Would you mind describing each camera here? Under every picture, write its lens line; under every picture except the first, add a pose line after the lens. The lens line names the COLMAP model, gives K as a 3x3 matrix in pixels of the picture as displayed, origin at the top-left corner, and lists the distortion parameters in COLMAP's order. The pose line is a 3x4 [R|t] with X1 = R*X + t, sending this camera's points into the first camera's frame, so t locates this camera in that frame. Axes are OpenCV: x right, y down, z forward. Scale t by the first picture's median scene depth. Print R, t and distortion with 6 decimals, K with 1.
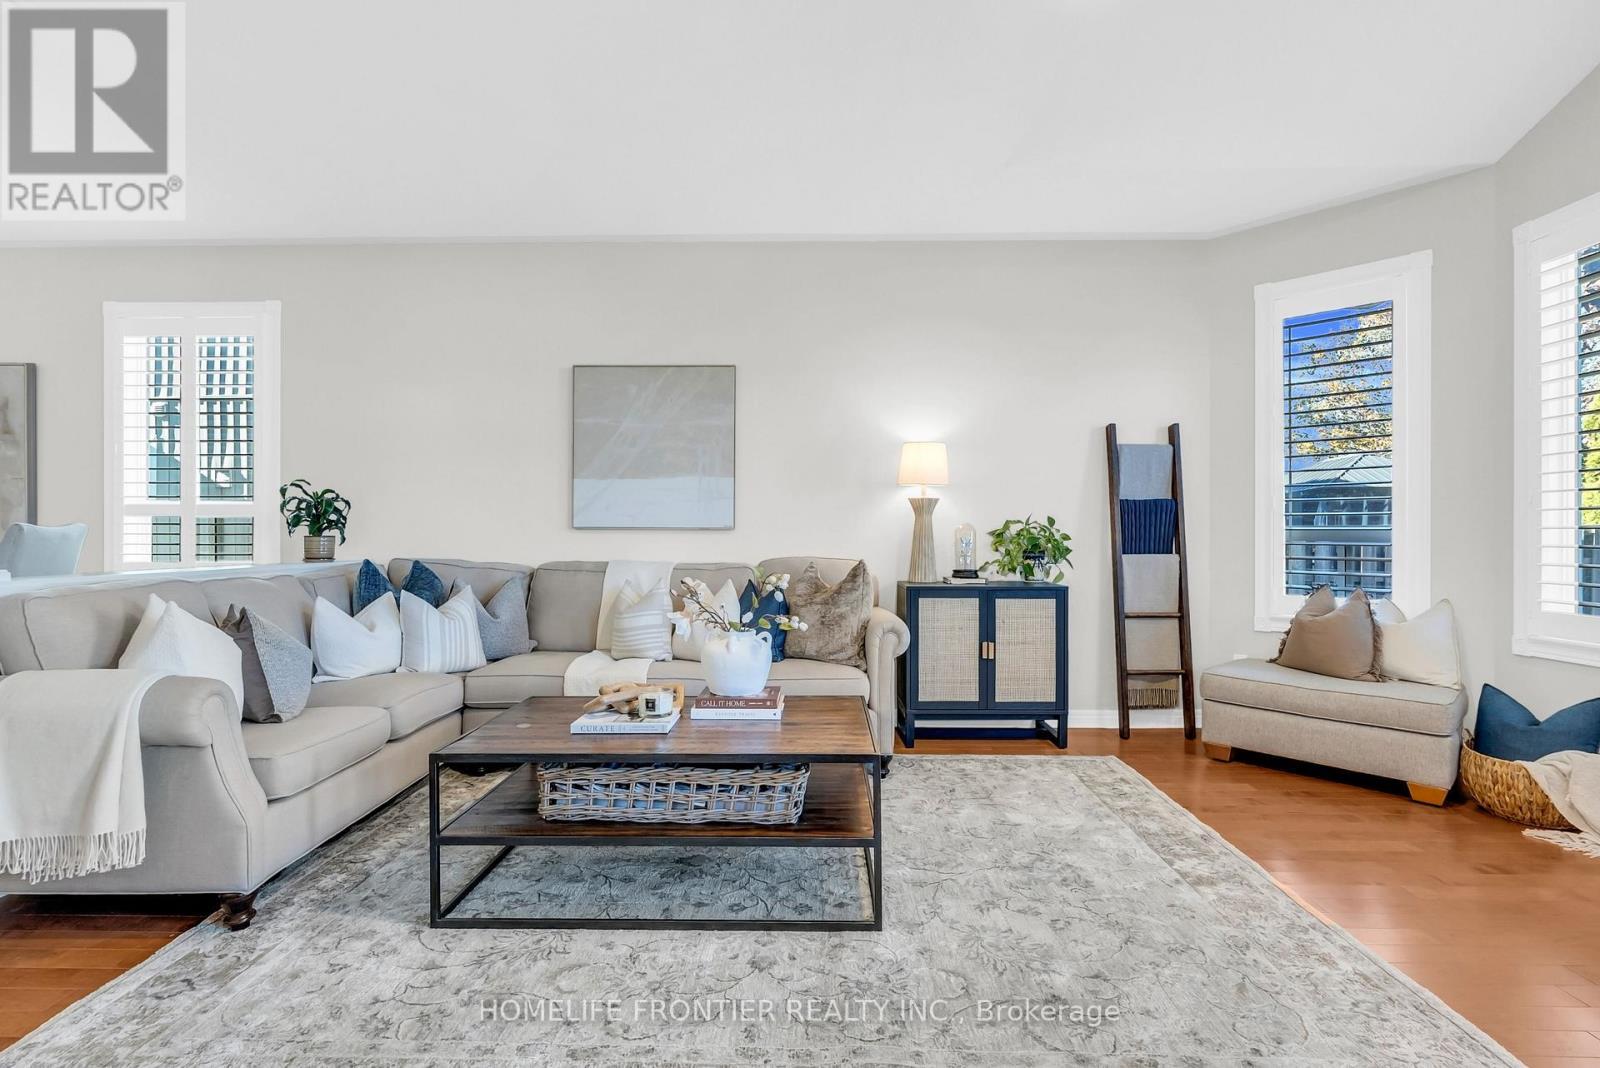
lens RADIAL K [[734.4, 0, 810.5], [0, 734.4, 531.3], [0, 0, 1]] dist [-0.005297, -0.000216]
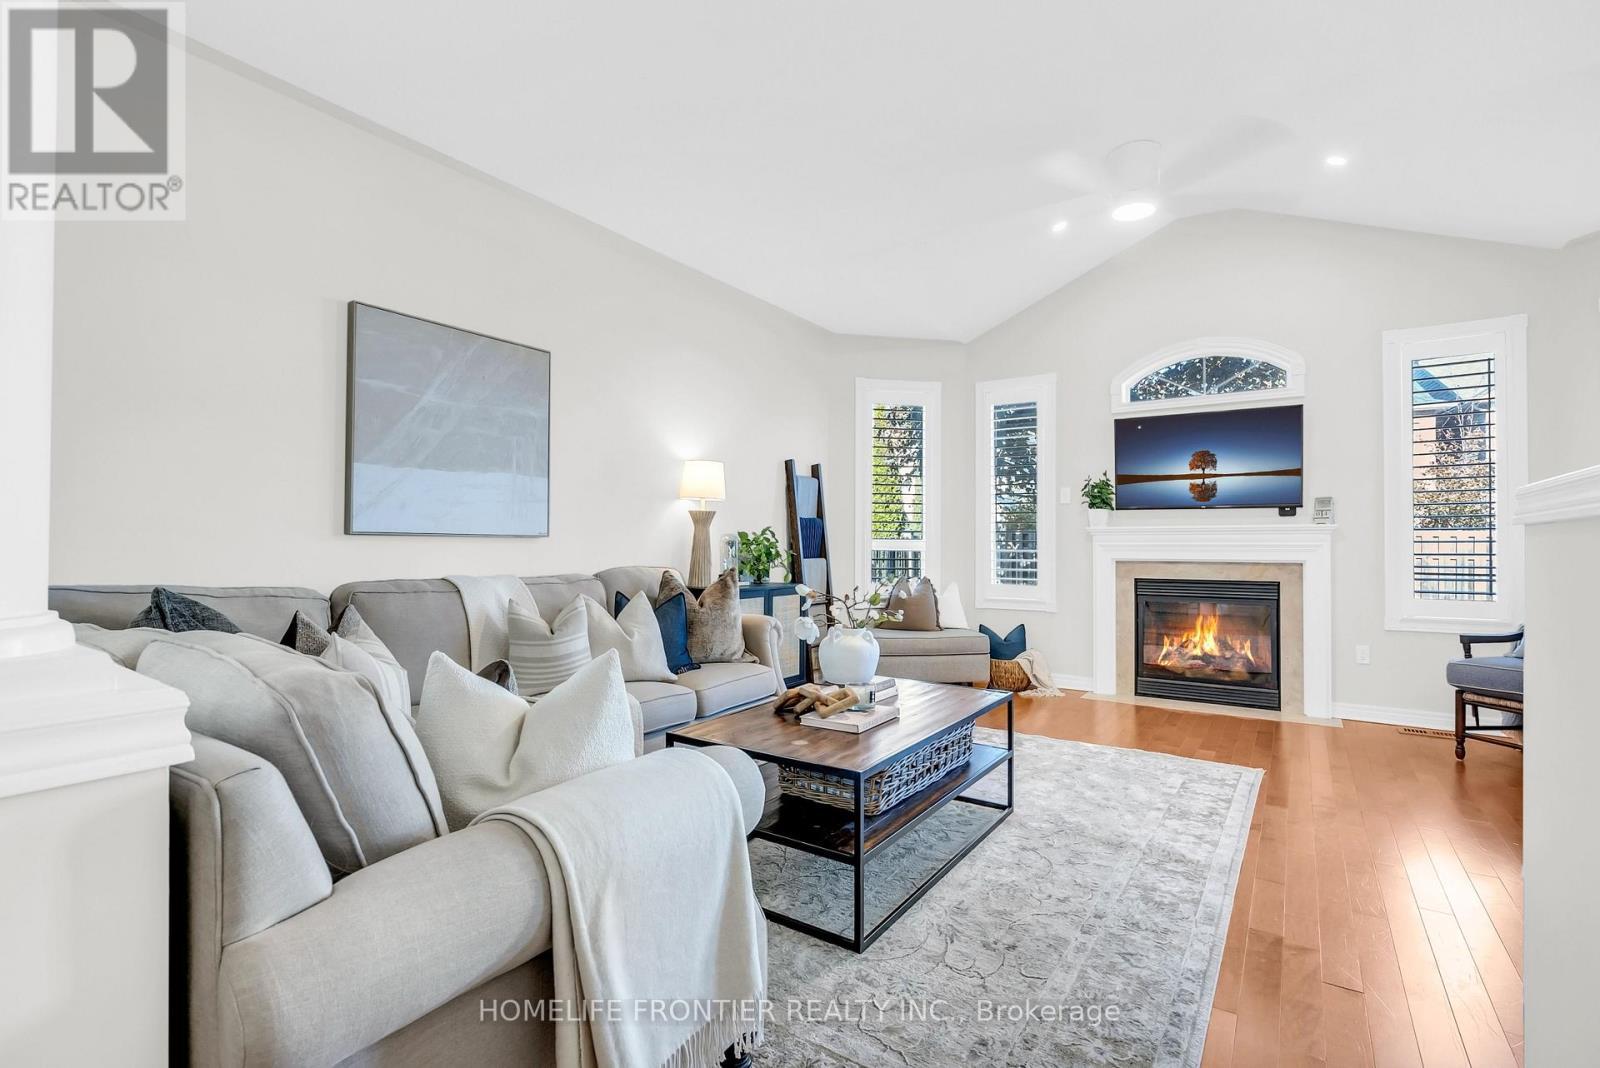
lens RADIAL K [[734.4, 0, 810.5], [0, 734.4, 531.3], [0, 0, 1]] dist [-0.005297, -0.000216]
pose [[0.542343, 0.015320, 0.840017, -0.671145], [-0.007691, 0.999882, -0.013270, -0.000626], [-0.840122, 0.000737, 0.542397, 0.259768]]
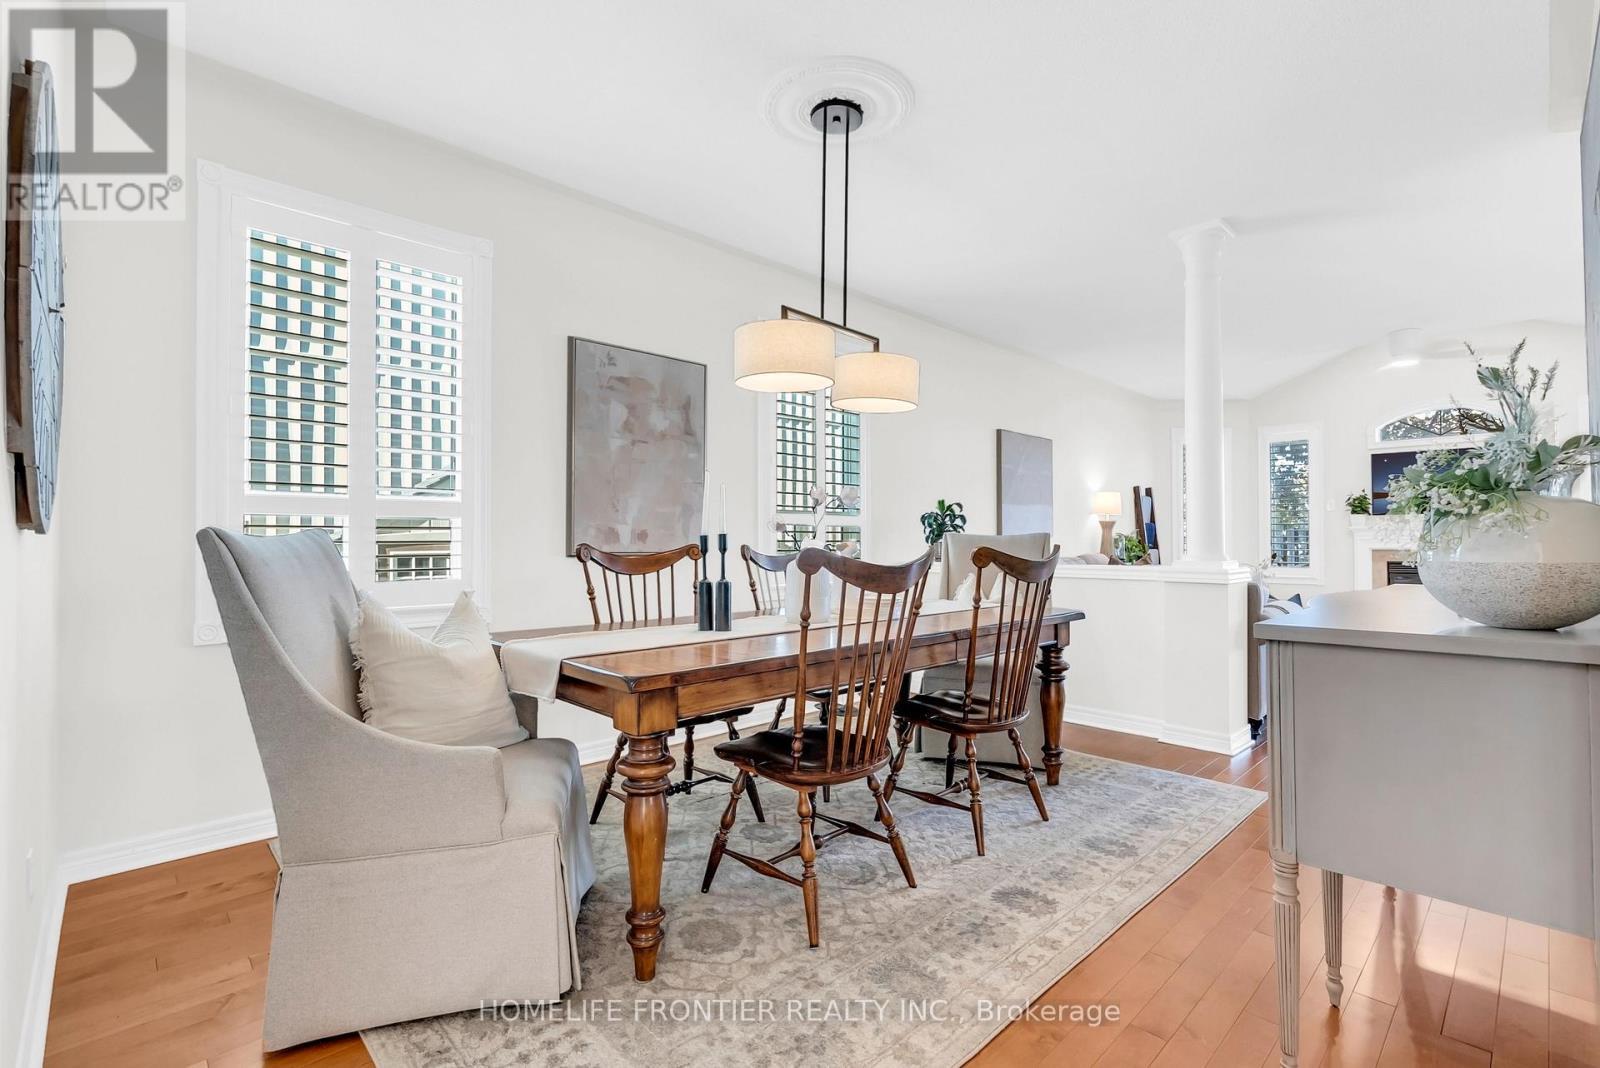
lens RADIAL K [[734.4, 0, 810.5], [0, 734.4, 531.3], [0, 0, 1]] dist [-0.005297, -0.000216]
pose [[0.694921, 0.007681, 0.719045, -1.686159], [0.002933, 0.999904, -0.013515, 0.004568], [-0.719080, 0.011501, 0.694832, 0.236228]]
